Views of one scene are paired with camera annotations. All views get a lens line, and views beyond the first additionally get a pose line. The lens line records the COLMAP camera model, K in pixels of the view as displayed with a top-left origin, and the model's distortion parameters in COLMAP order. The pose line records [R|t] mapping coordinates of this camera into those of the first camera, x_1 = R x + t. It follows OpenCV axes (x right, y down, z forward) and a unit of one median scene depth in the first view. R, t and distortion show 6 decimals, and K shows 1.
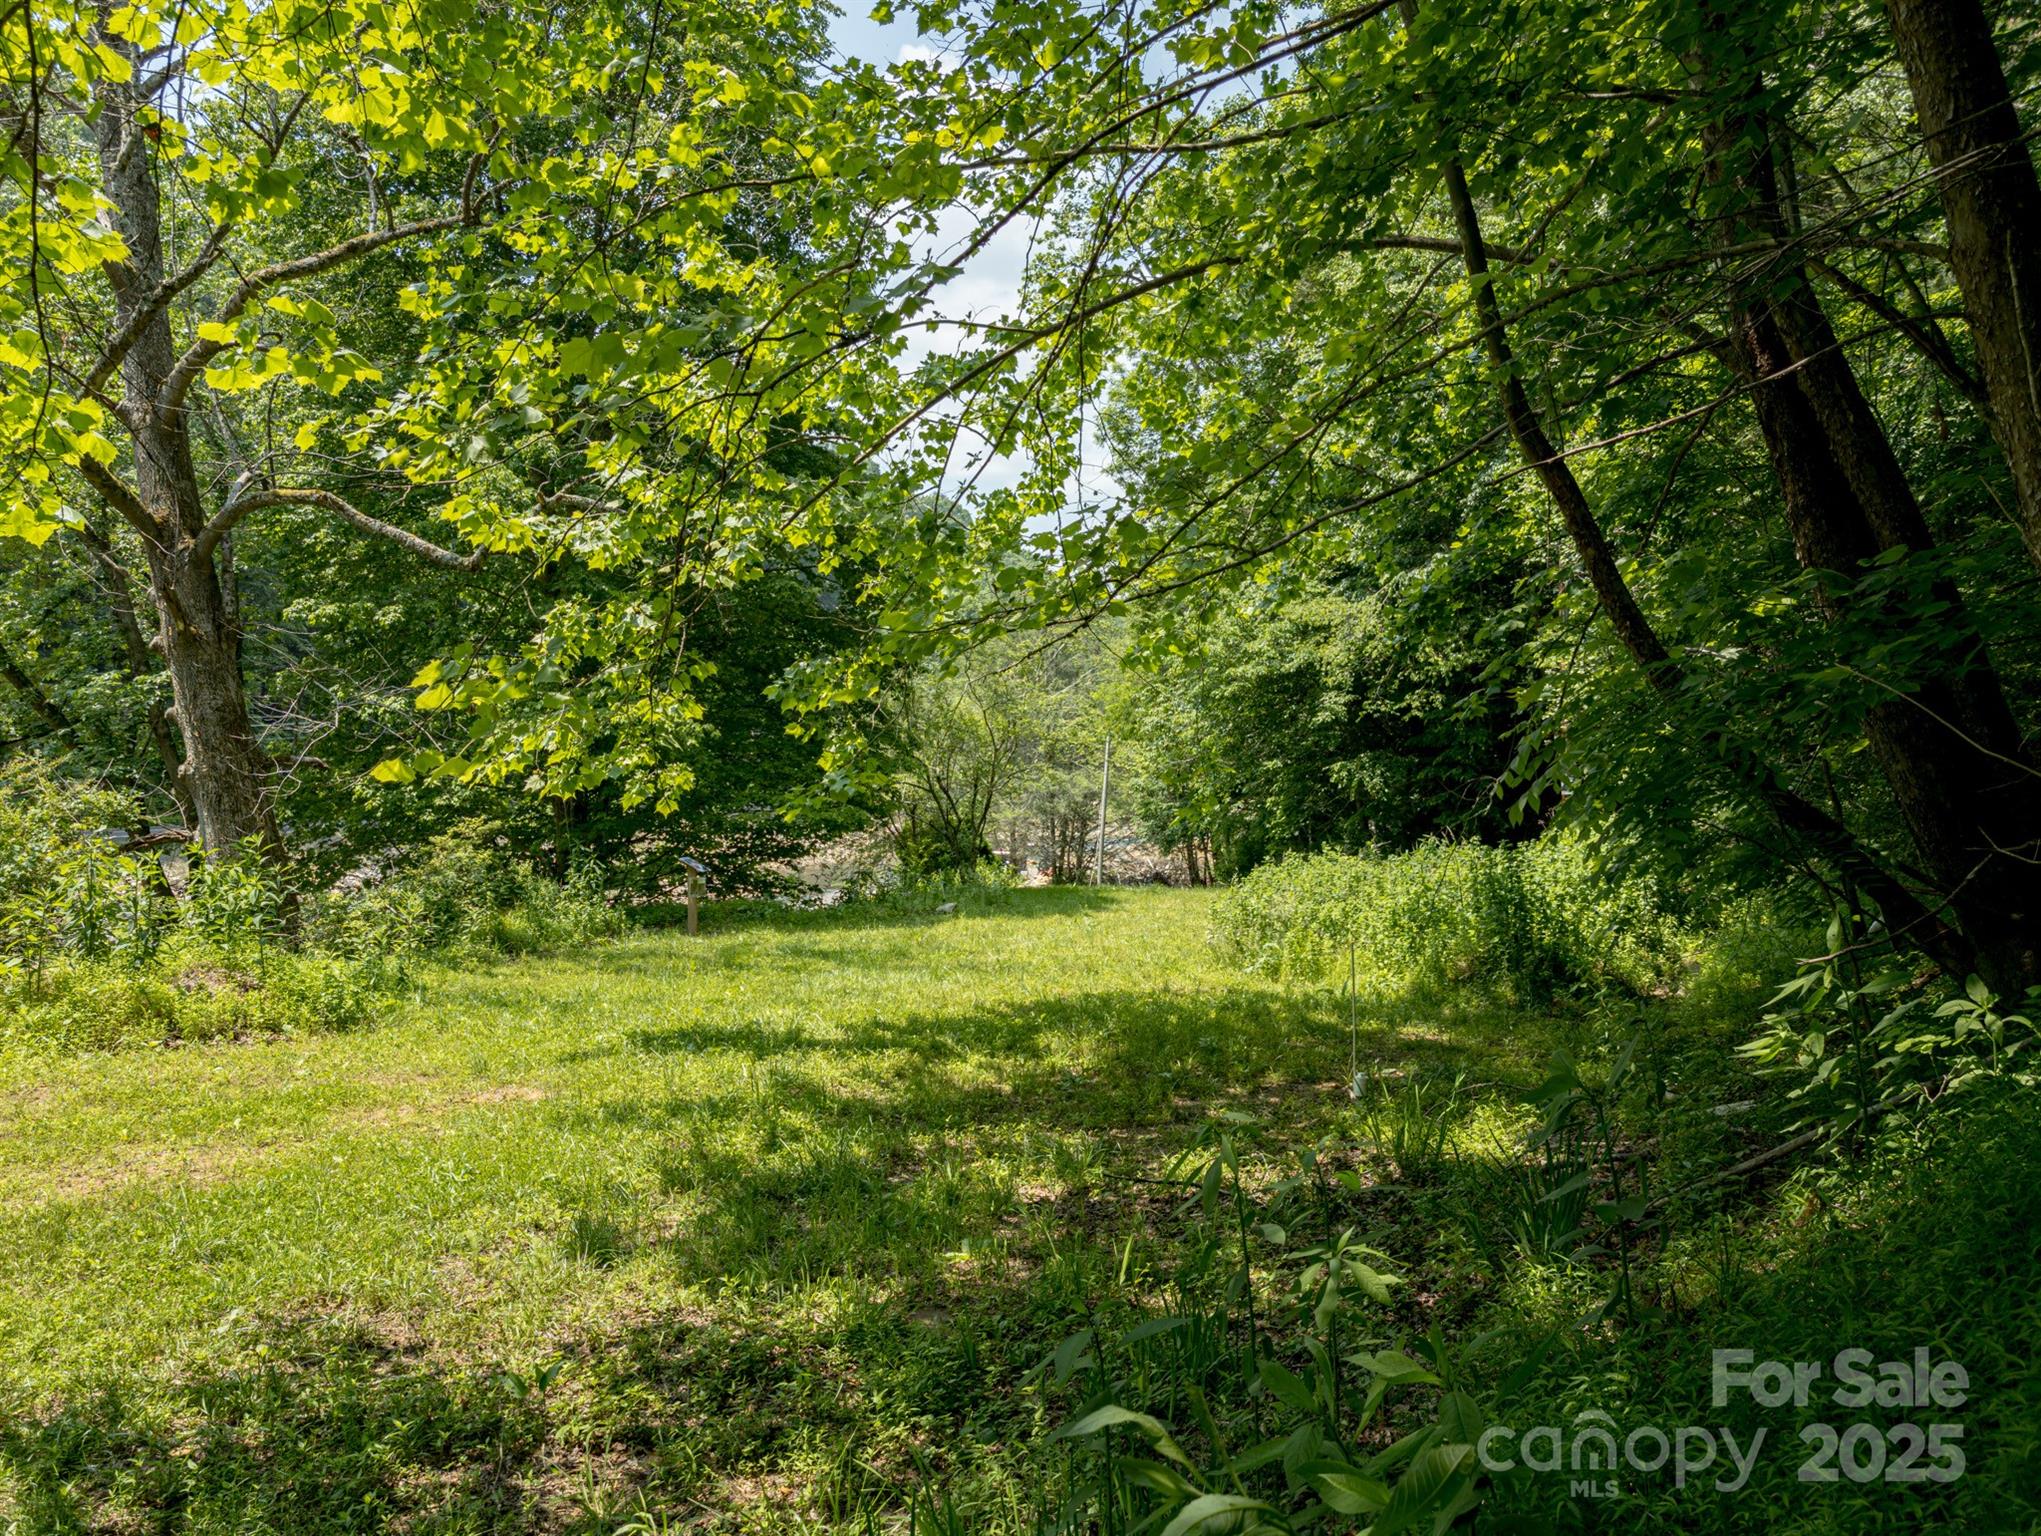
lens RADIAL K [[1447.9, 0, 1023.5], [0, 1447.9, 756.7], [0, 0, 1]] dist [-0.028699, 0.011502]
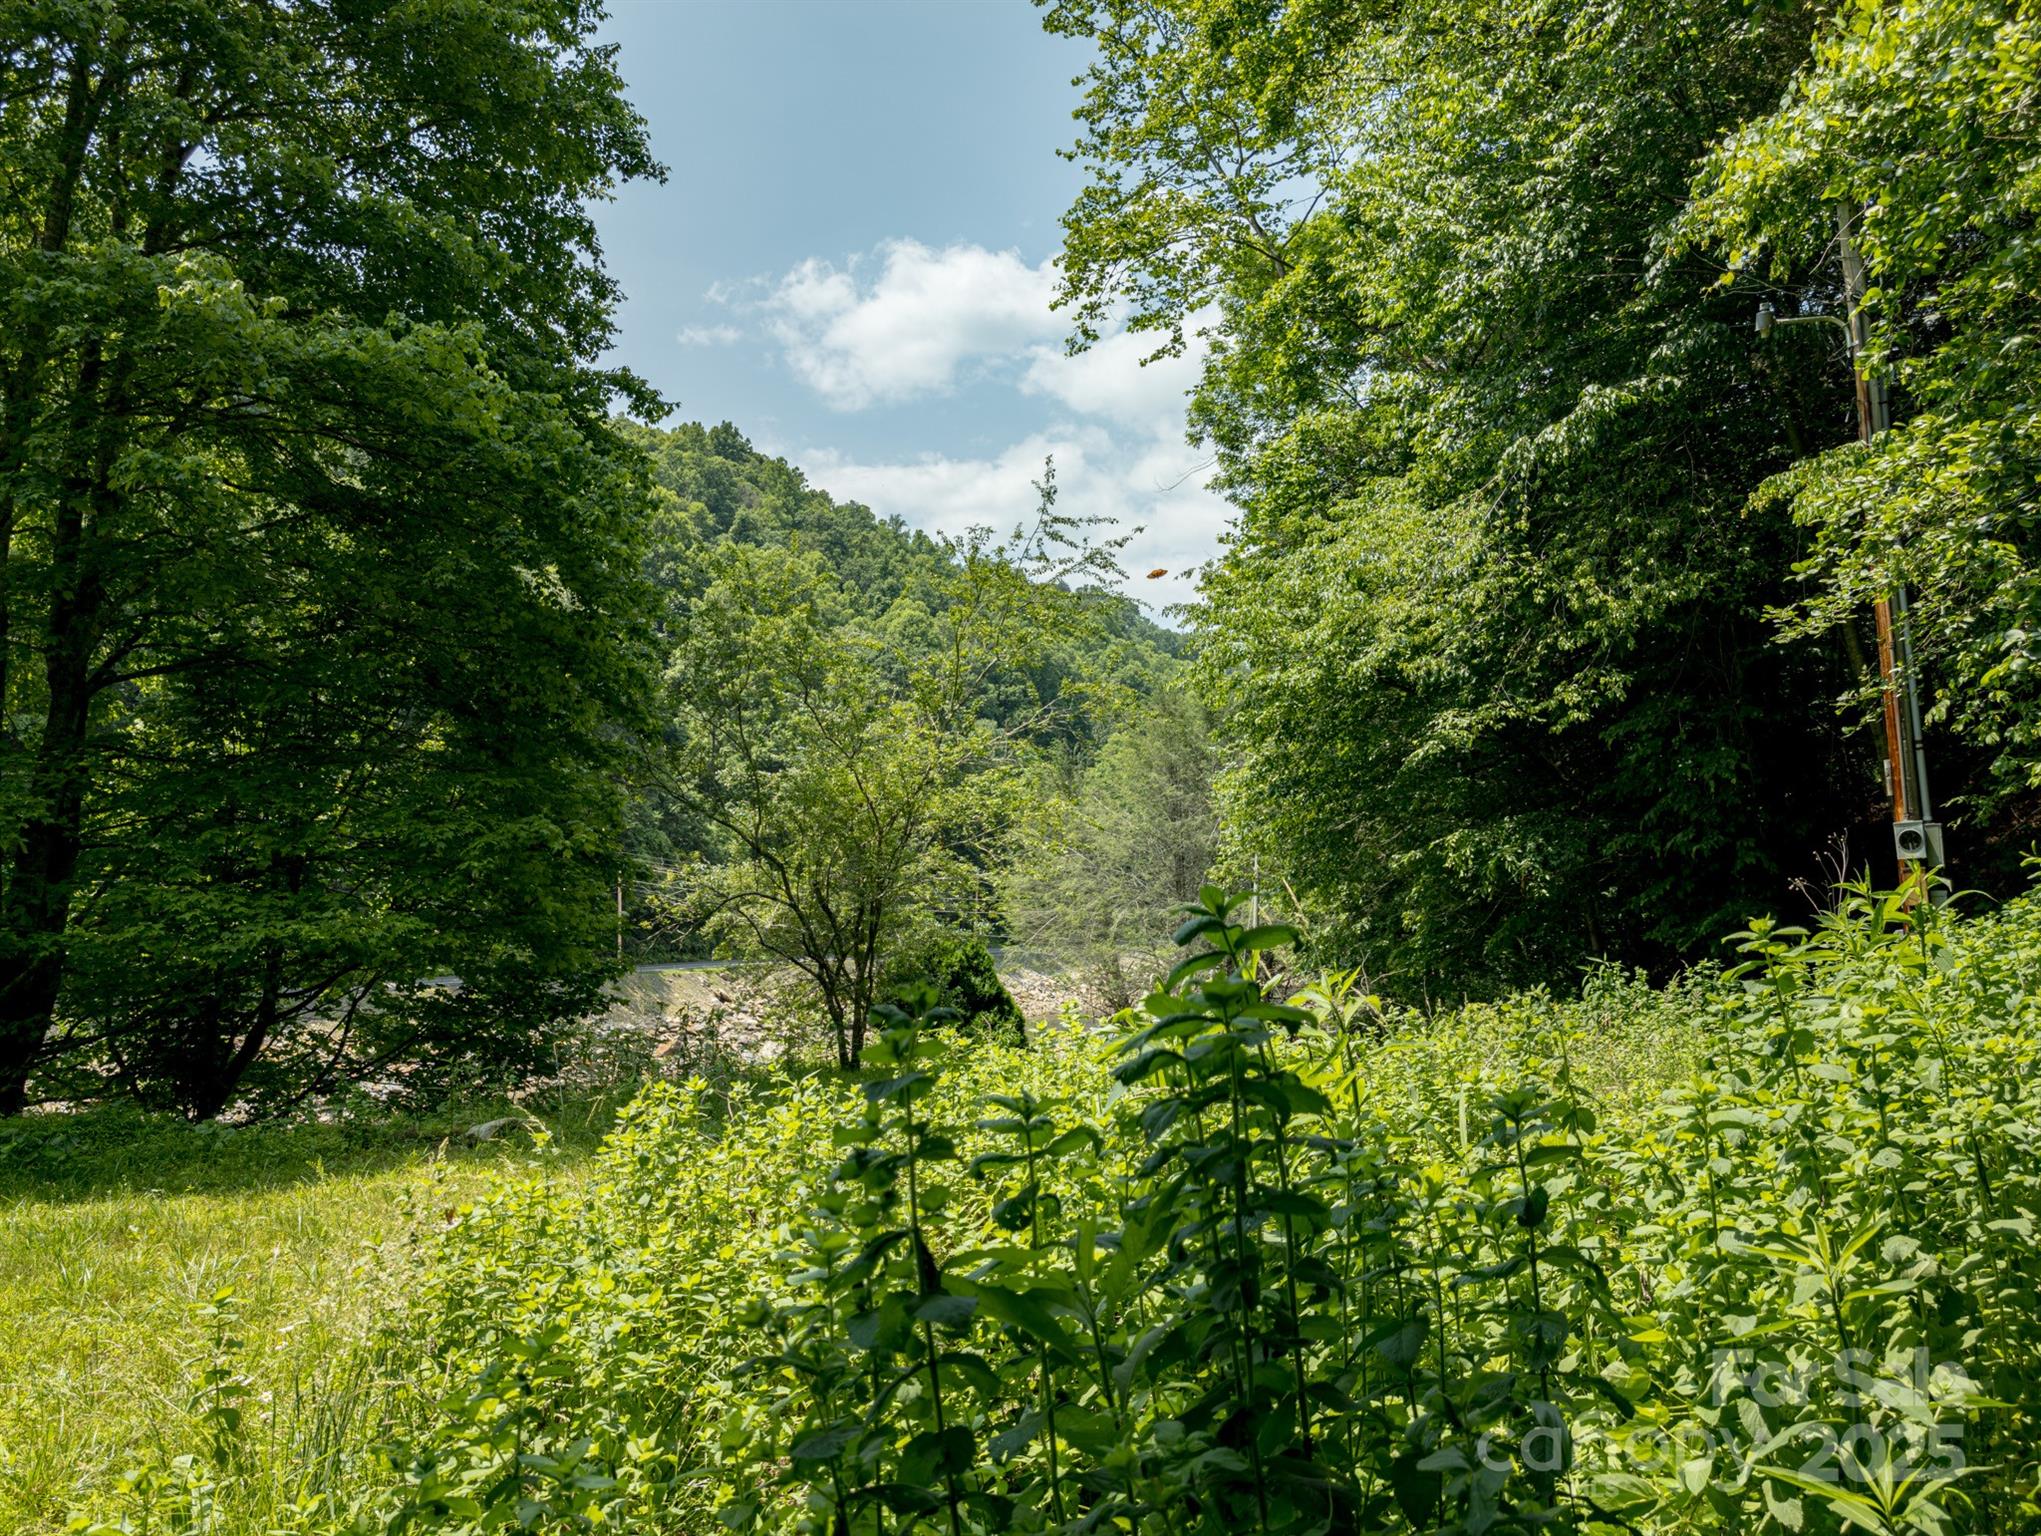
lens RADIAL K [[1447.9, 0, 1023.5], [0, 1447.9, 756.7], [0, 0, 1]] dist [-0.028699, 0.011502]
pose [[0.979080, -0.034512, -0.200530, 0.118345], [0.012144, 0.993666, -0.111719, 0.024868], [0.203115, 0.106946, 0.973297, 0.303494]]
